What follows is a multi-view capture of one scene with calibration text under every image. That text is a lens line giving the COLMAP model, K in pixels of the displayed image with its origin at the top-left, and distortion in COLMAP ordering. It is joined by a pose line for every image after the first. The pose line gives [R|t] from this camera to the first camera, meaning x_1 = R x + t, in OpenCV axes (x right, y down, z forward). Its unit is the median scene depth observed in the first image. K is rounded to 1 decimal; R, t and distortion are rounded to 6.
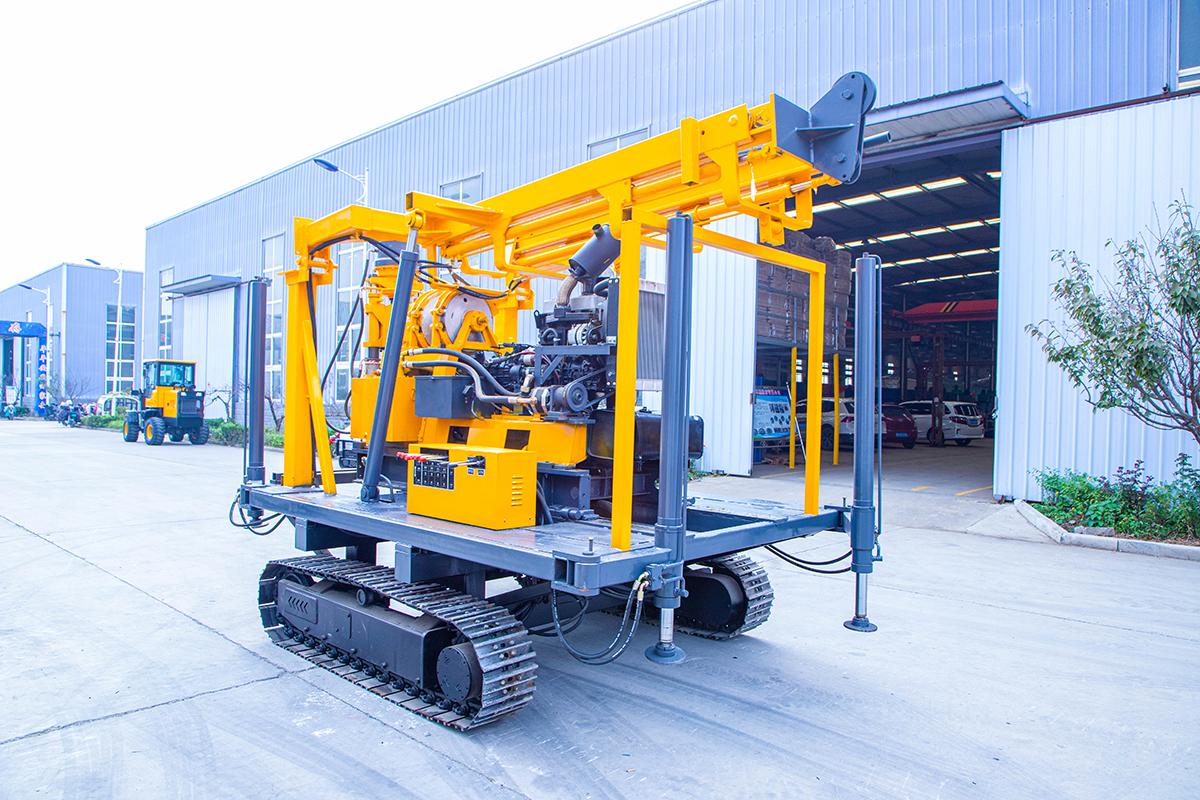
lens RADIAL K [[819.6, 0, 595.3], [0, 819.6, 402.8], [0, 0, 1]] dist [-0.051968, 0.002313]
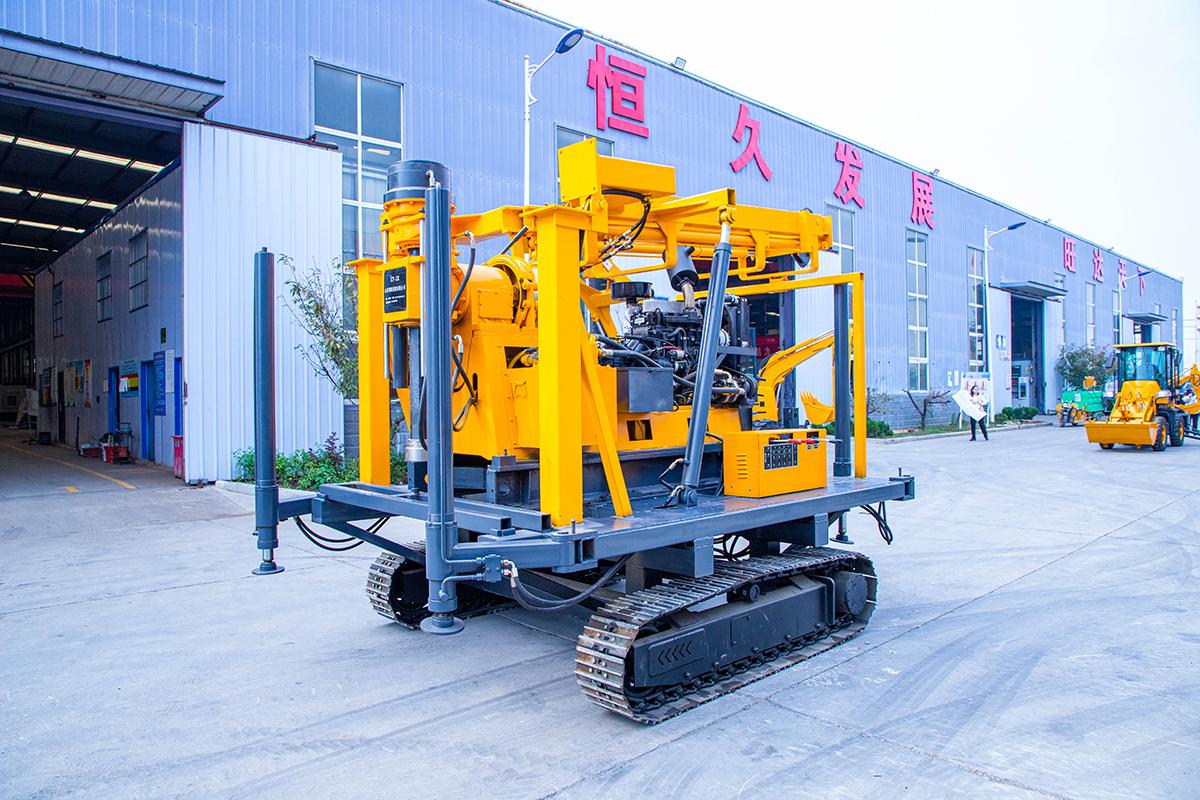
lens RADIAL K [[819.6, 0, 595.3], [0, 819.6, 402.8], [0, 0, 1]] dist [-0.051968, 0.002313]
pose [[0.049154, -0.033812, 0.998219, -1.381097], [0.013984, 0.999352, 0.033161, -0.029790], [-0.998693, 0.012329, 0.049595, 1.232141]]
